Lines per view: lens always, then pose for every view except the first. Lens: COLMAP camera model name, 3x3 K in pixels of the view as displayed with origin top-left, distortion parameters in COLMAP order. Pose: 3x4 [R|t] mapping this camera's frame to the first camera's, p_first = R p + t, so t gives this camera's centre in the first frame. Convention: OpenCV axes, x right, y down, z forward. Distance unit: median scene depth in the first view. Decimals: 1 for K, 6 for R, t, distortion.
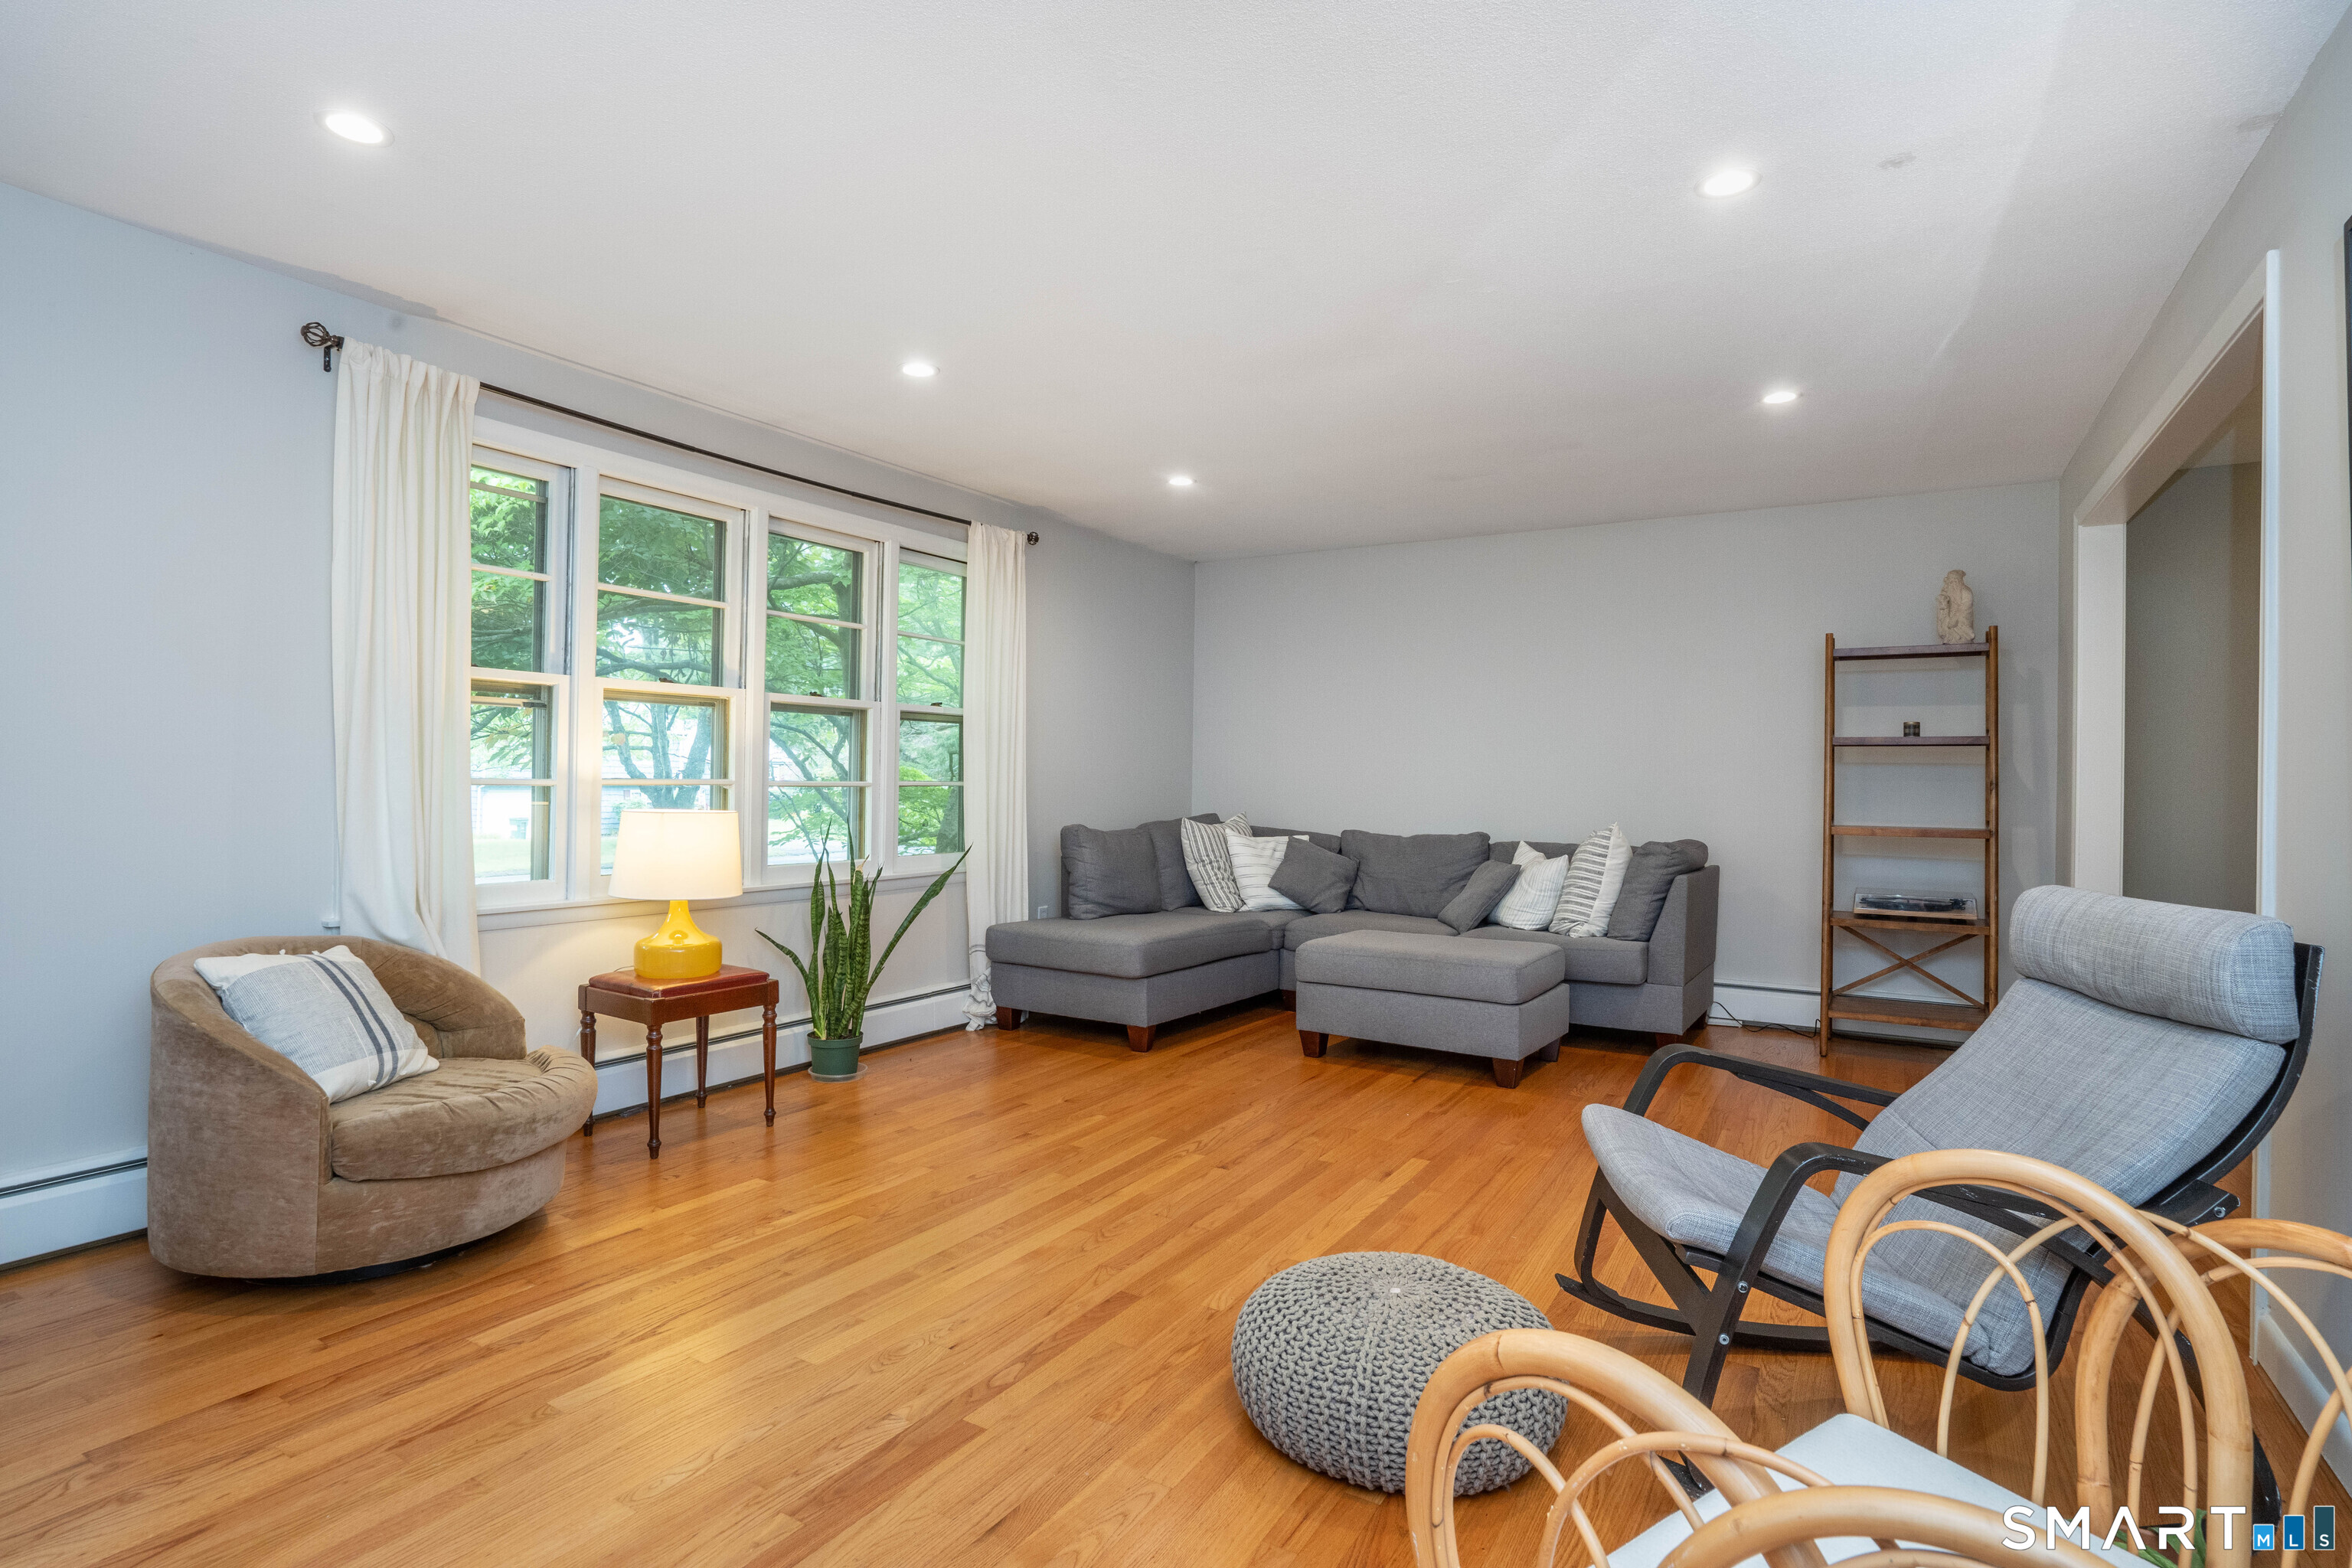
lens RADIAL K [[1143.3, 0, 1176.1], [0, 1143.3, 776.0], [0, 0, 1]] dist [-0.048697, 0.001295]
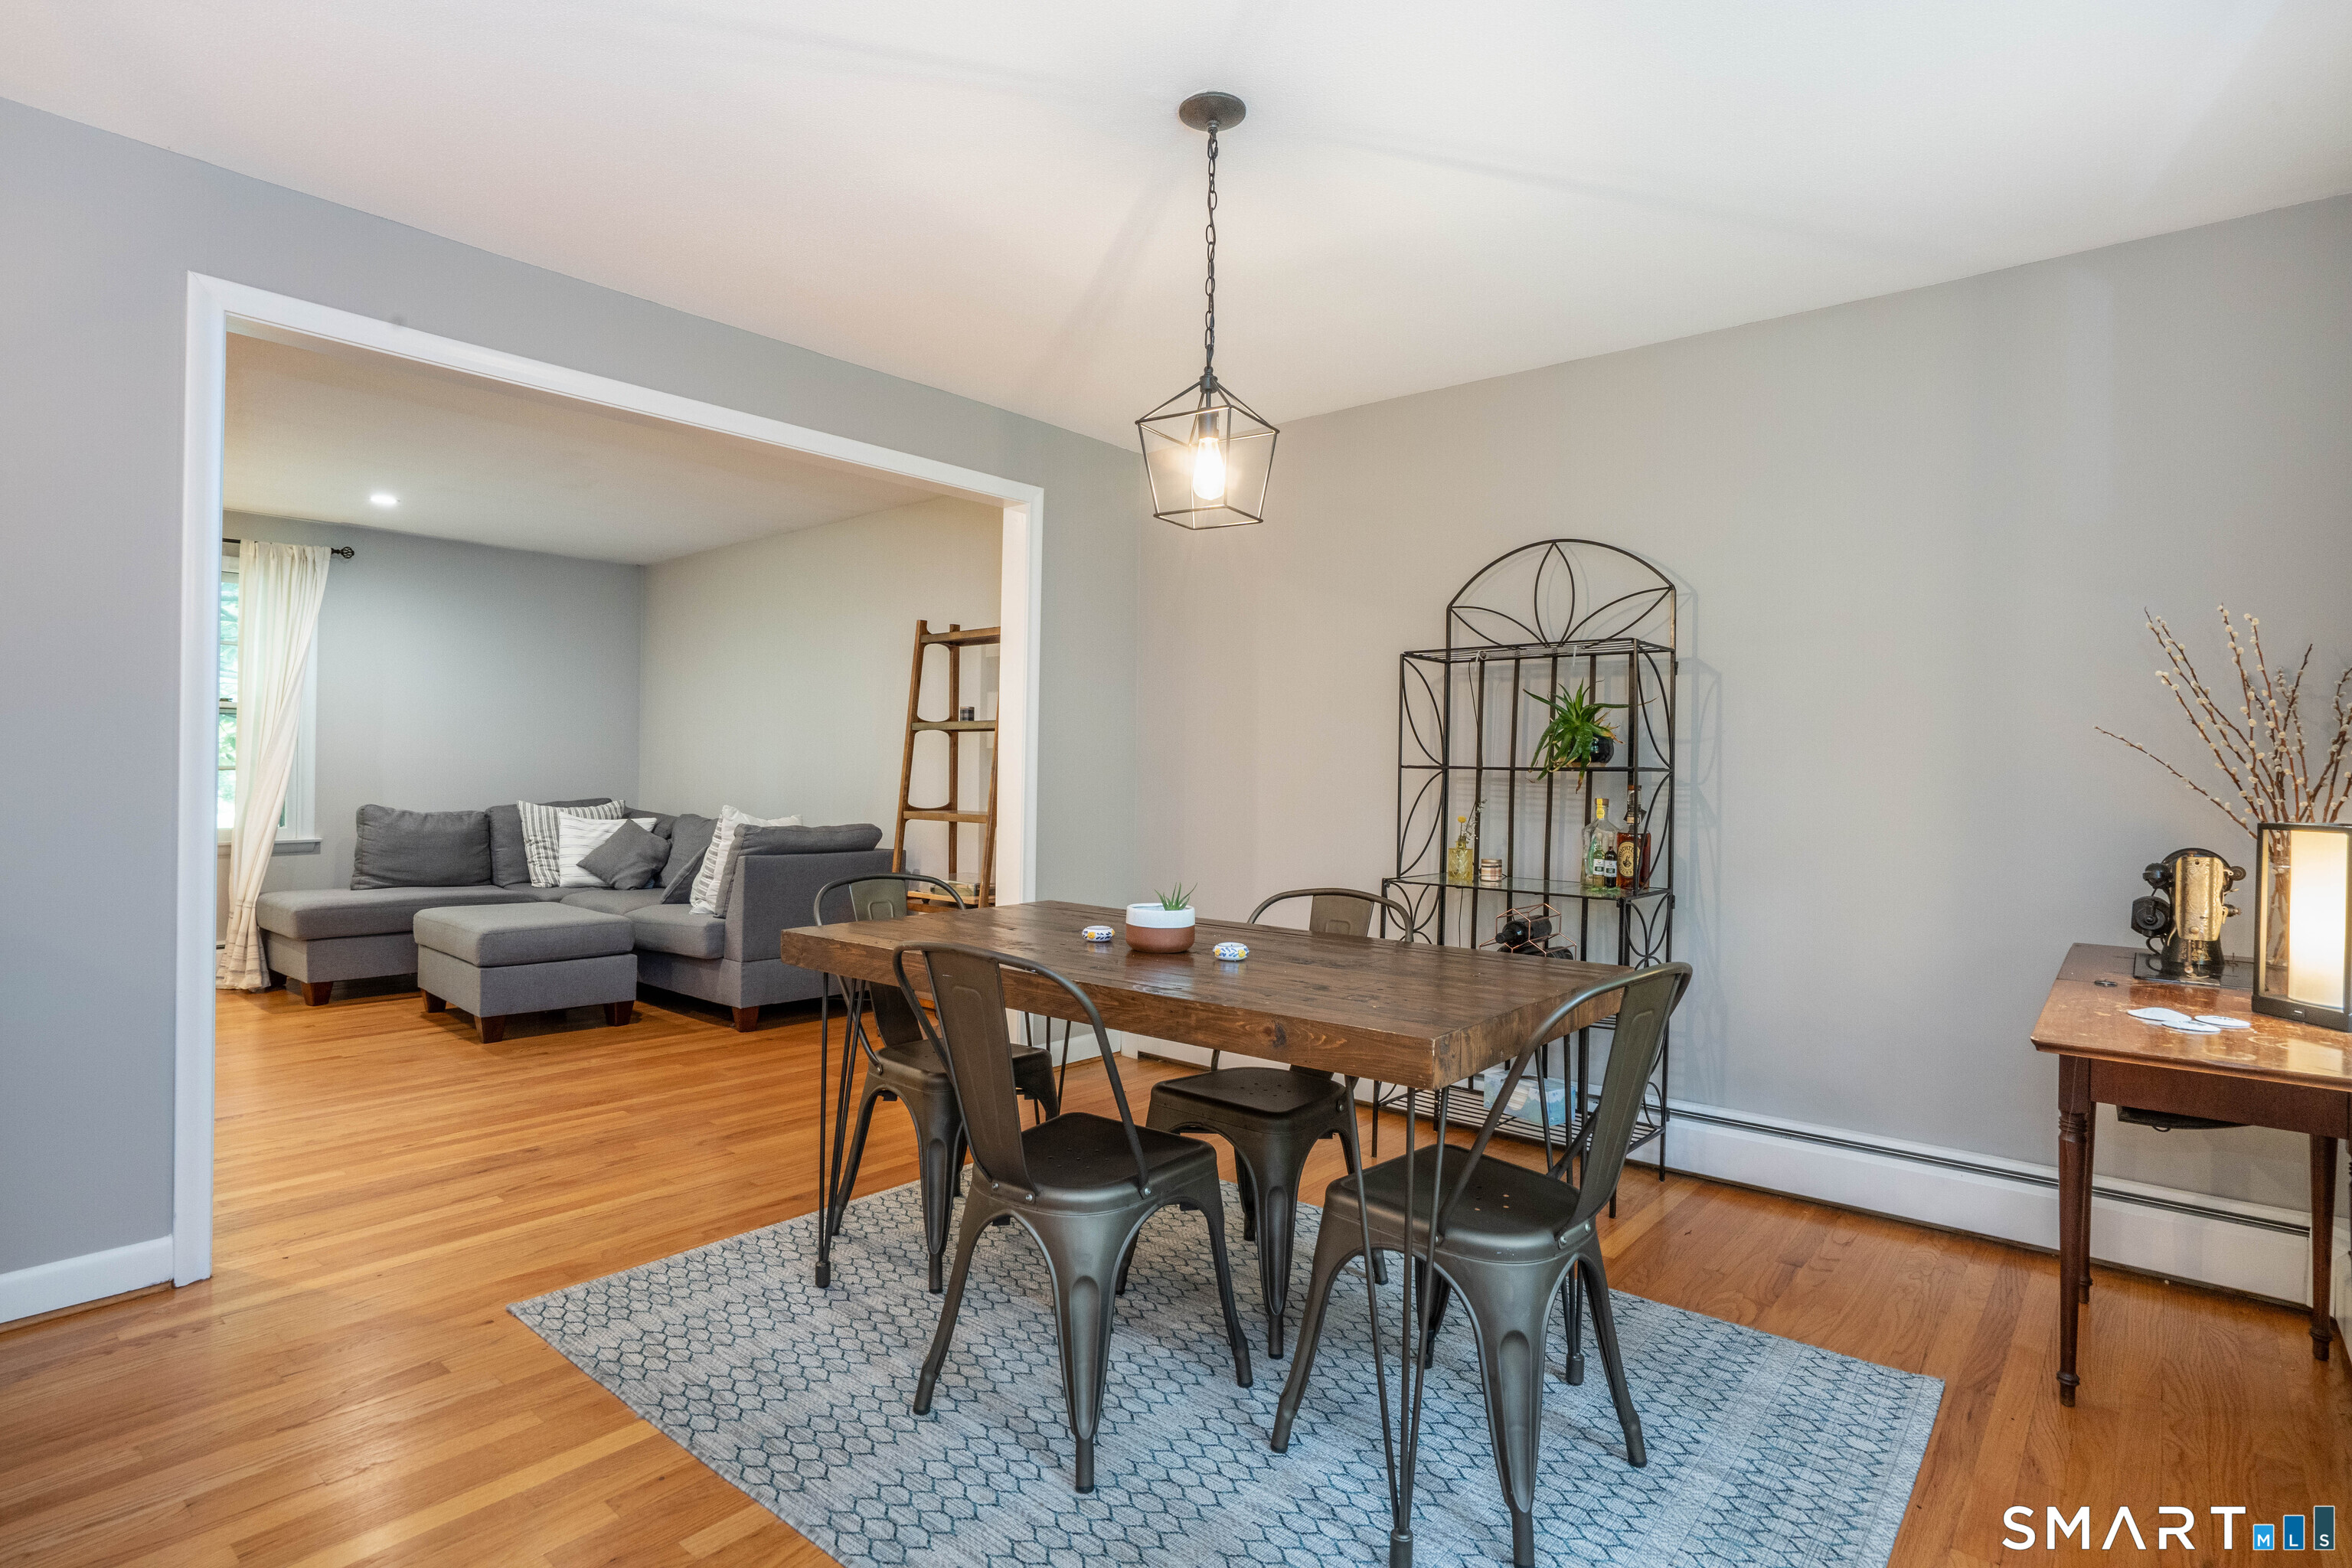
lens RADIAL K [[1187.8, 0, 1169.3], [0, 1187.8, 762.7], [0, 0, 1]] dist [-0.031132, -0.000063]
pose [[0.987994, -0.006497, -0.154356, 0.972464], [0.005419, 0.999958, -0.007401, 0.013276], [0.154397, 0.006476, 0.987988, -0.011888]]
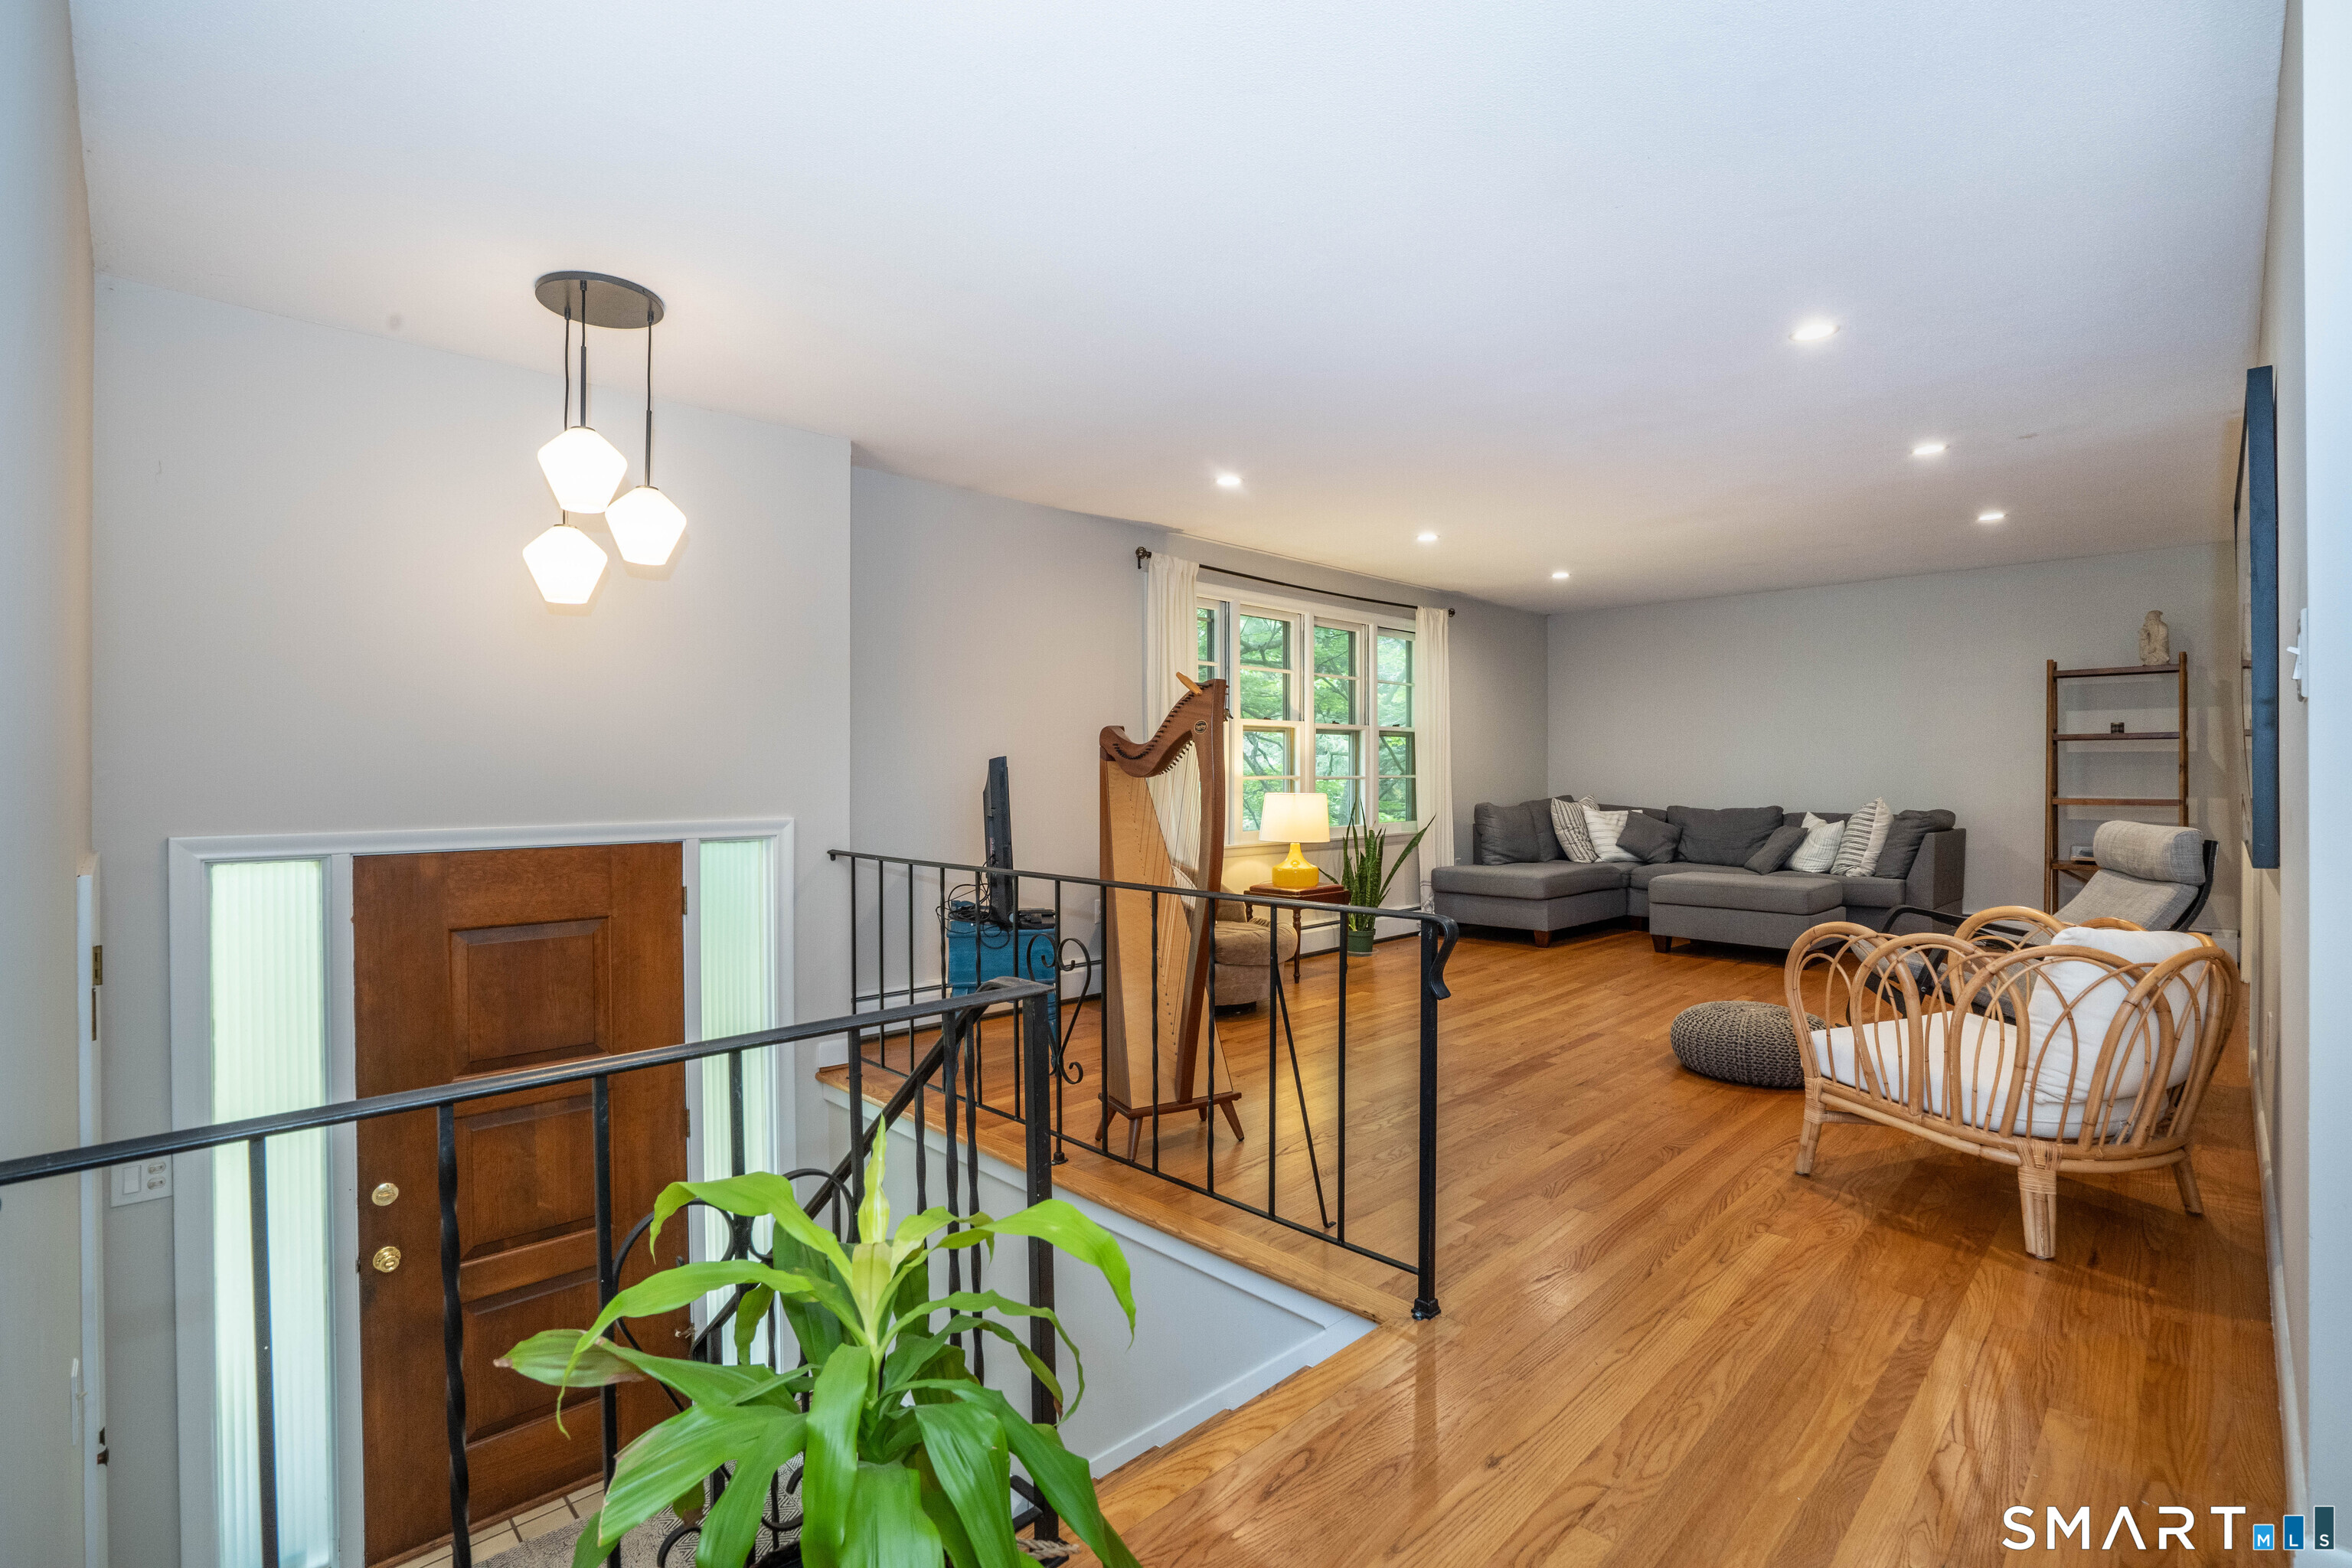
lens RADIAL K [[1091.5, 0, 1171.8], [0, 1091.5, 775.0], [0, 0, 1]] dist [-0.055026, 0.023985]
pose [[0.972304, -0.014426, -0.233272, -0.166350], [0.015931, 0.999863, 0.004571, -0.007225], [0.233174, -0.008160, 0.972401, -0.521702]]
